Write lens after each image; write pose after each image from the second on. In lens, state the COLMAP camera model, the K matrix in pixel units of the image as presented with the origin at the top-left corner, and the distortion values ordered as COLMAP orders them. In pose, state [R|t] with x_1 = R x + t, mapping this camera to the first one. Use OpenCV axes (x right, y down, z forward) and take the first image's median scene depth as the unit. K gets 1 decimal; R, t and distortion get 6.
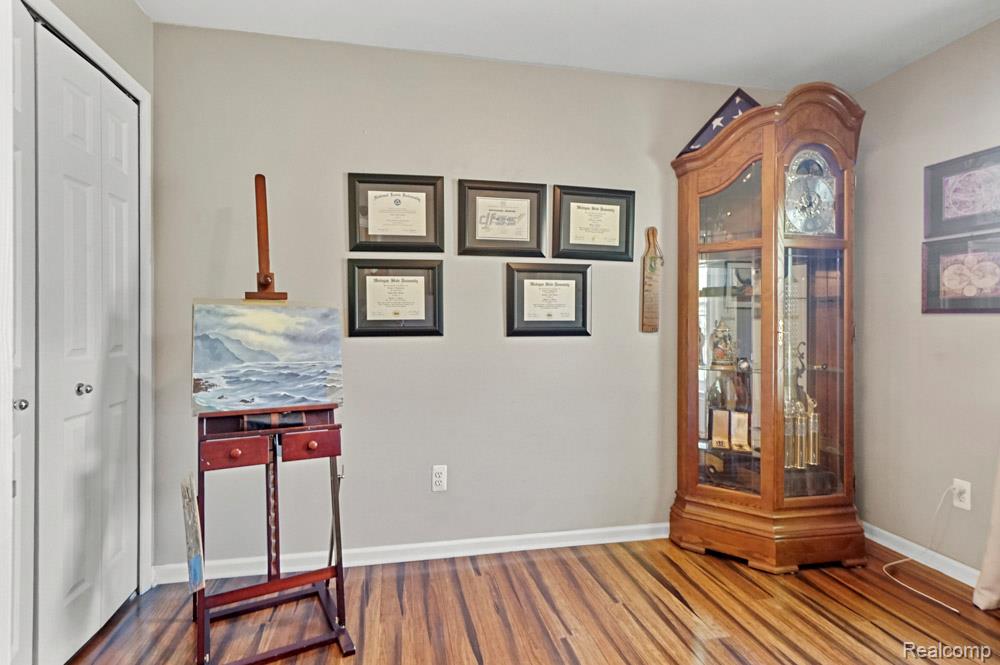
lens RADIAL K [[504.4, 0, 495.4], [0, 504.4, 325.8], [0, 0, 1]] dist [0.001272, -0.001644]
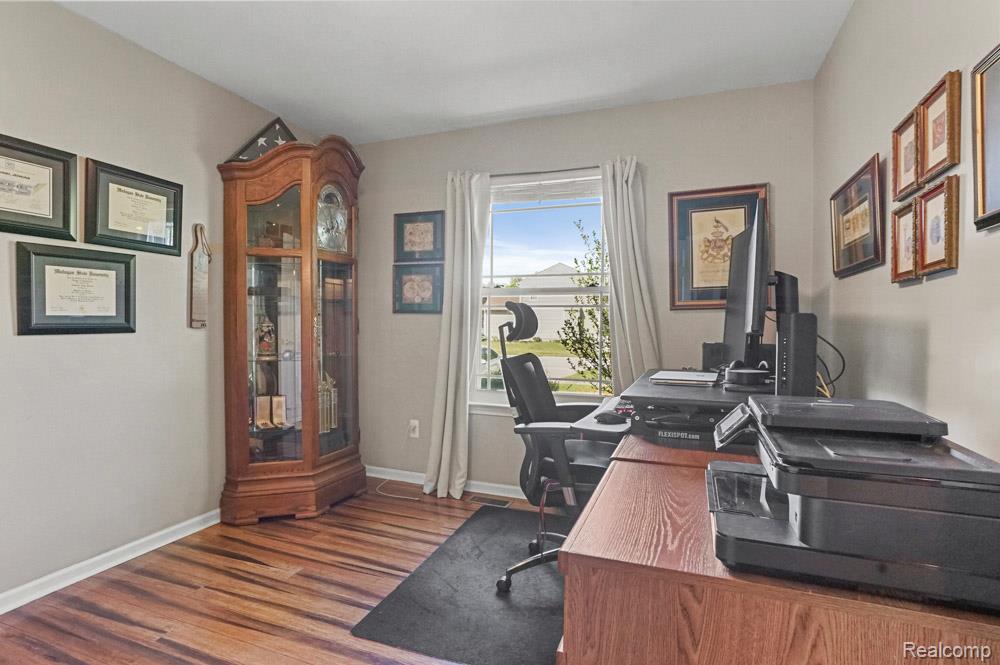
lens RADIAL K [[499.2, 0, 501.7], [0, 499.2, 333.9], [0, 0, 1]] dist [0.004815, 0.000666]
pose [[0.536809, -0.021566, 0.843428, -0.231518], [0.000284, 0.999678, 0.025381, -0.000768], [-0.843704, -0.013385, 0.536642, -0.059498]]
